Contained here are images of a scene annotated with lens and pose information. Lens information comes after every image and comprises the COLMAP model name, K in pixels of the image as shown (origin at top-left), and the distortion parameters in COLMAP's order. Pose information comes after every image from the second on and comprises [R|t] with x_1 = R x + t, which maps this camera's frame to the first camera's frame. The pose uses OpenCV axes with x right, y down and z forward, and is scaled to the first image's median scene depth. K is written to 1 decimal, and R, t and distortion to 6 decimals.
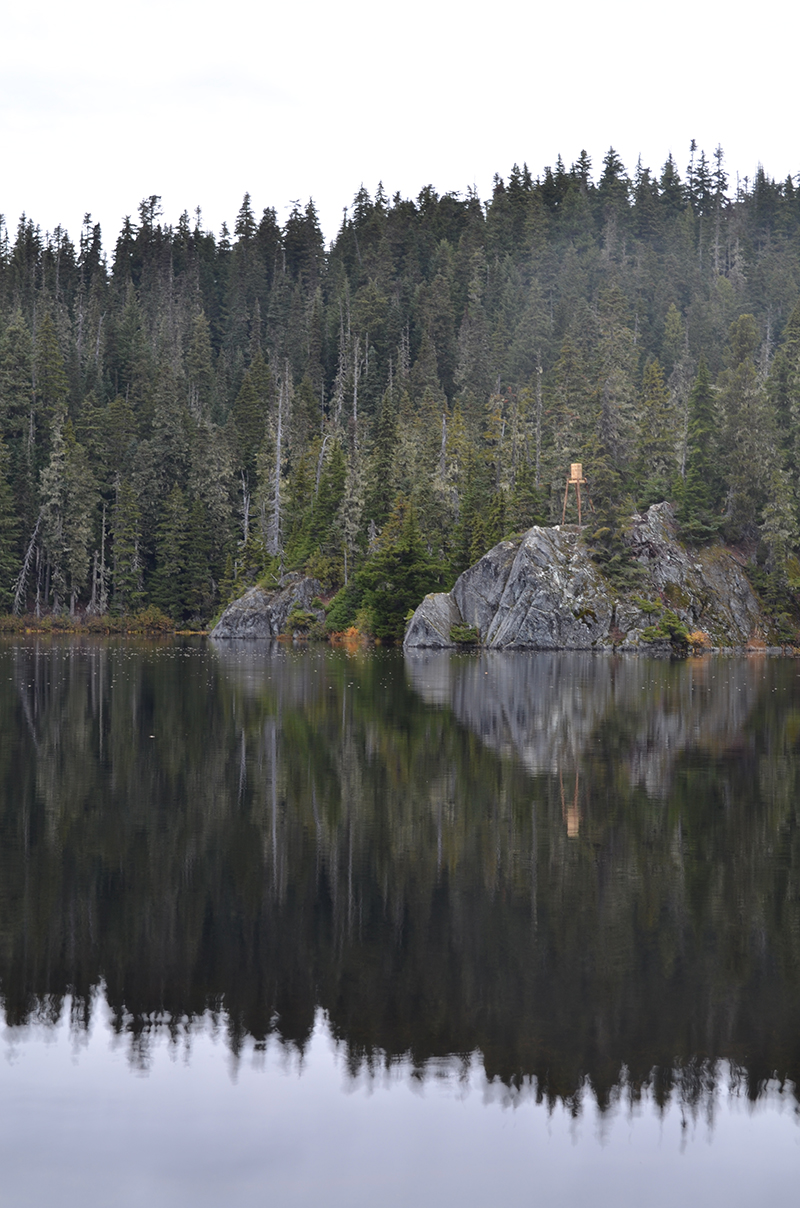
lens RADIAL K [[1712.1, 0, 429.6], [0, 1712.1, 624.3], [0, 0, 1]] dist [0.249833, 0.000000]
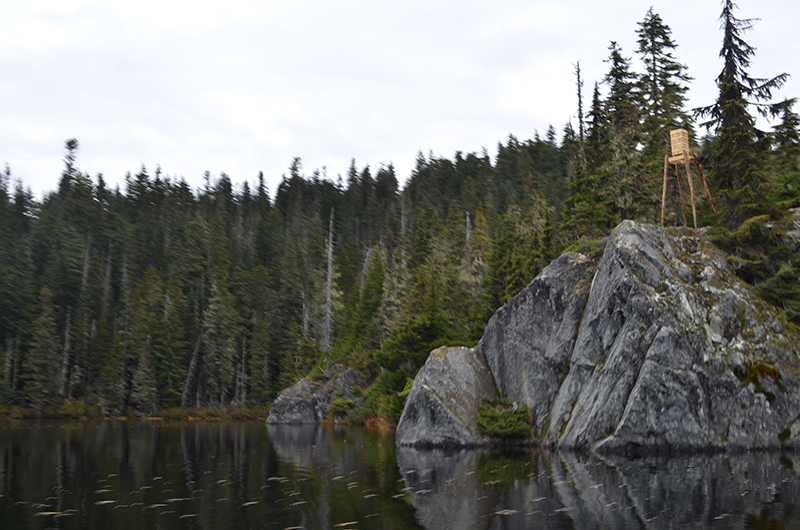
lens RADIAL K [[946.9, 0, 394.4], [0, 946.9, 266.6], [0, 0, 1]] dist [-0.062718, 0.000000]
pose [[0.996949, -0.025645, -0.073723, 0.004935], [0.014150, 0.988217, -0.152402, 0.001515], [0.076763, 0.150894, 0.985565, 0.379406]]
